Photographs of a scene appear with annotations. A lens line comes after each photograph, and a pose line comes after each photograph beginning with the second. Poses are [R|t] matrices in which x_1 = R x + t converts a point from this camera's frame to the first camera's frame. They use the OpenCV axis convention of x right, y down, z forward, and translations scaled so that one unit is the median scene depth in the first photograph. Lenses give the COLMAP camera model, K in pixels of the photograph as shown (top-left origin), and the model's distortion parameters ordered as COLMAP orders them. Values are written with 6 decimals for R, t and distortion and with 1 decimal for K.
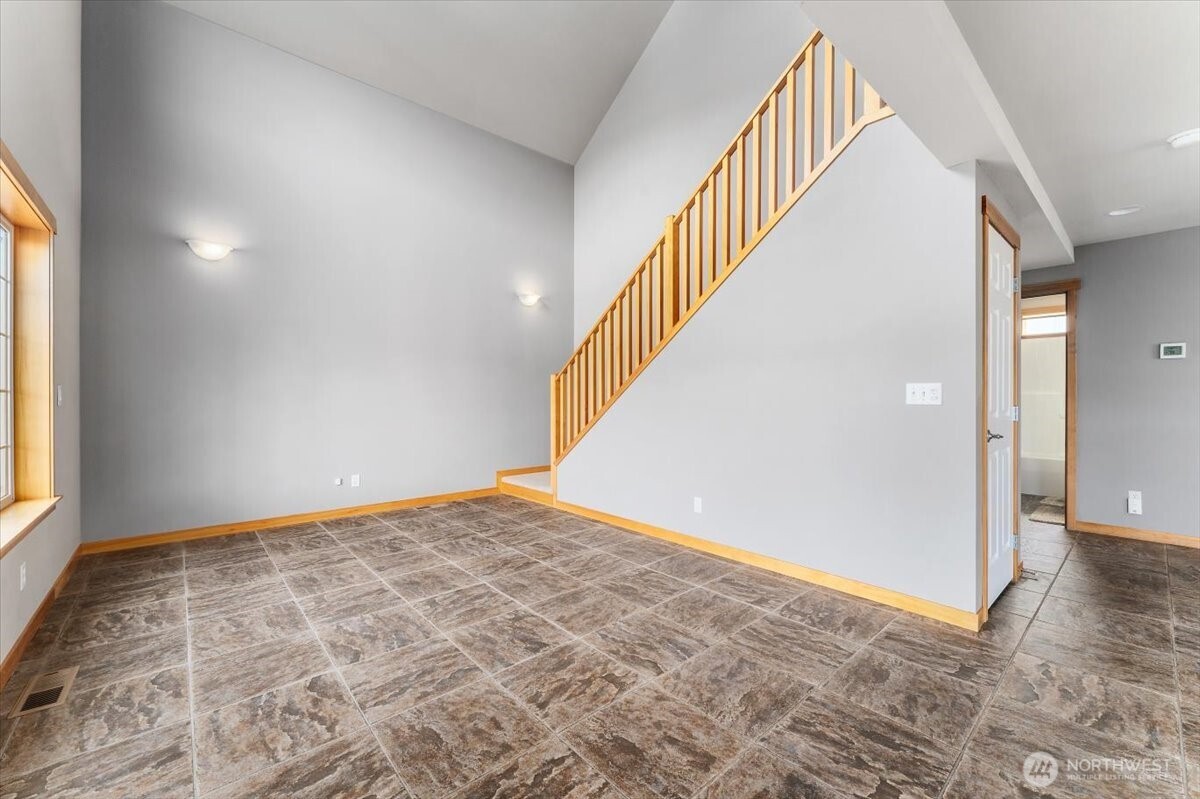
lens RADIAL K [[489.1, 0, 592.6], [0, 489.1, 383.7], [0, 0, 1]] dist [0.000078, 0.000075]
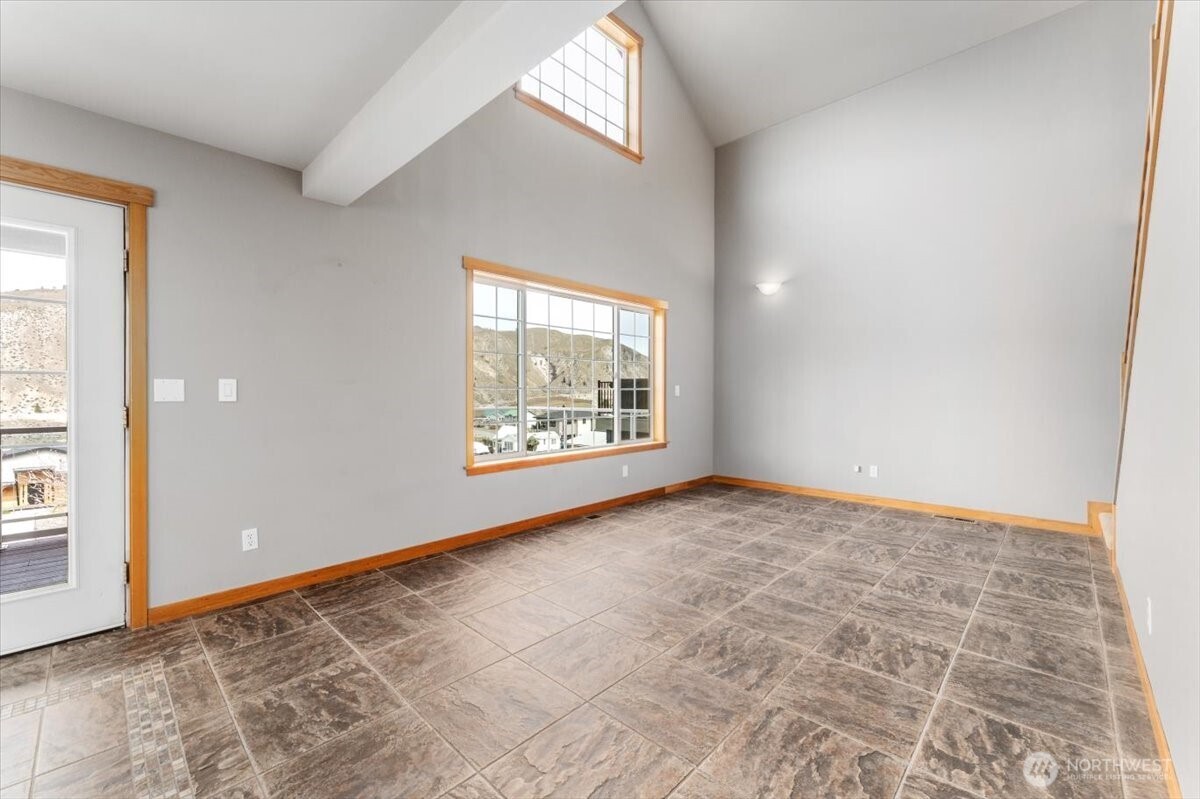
lens RADIAL K [[482.1, 0, 600.0], [0, 482.1, 399.5], [0, 0, 1]] dist [-0.001275, -0.000492]
pose [[0.092570, 0.017269, -0.995556, 0.764040], [0.027868, 0.999413, 0.019927, 0.009131], [0.995316, -0.029589, 0.092035, 0.506875]]
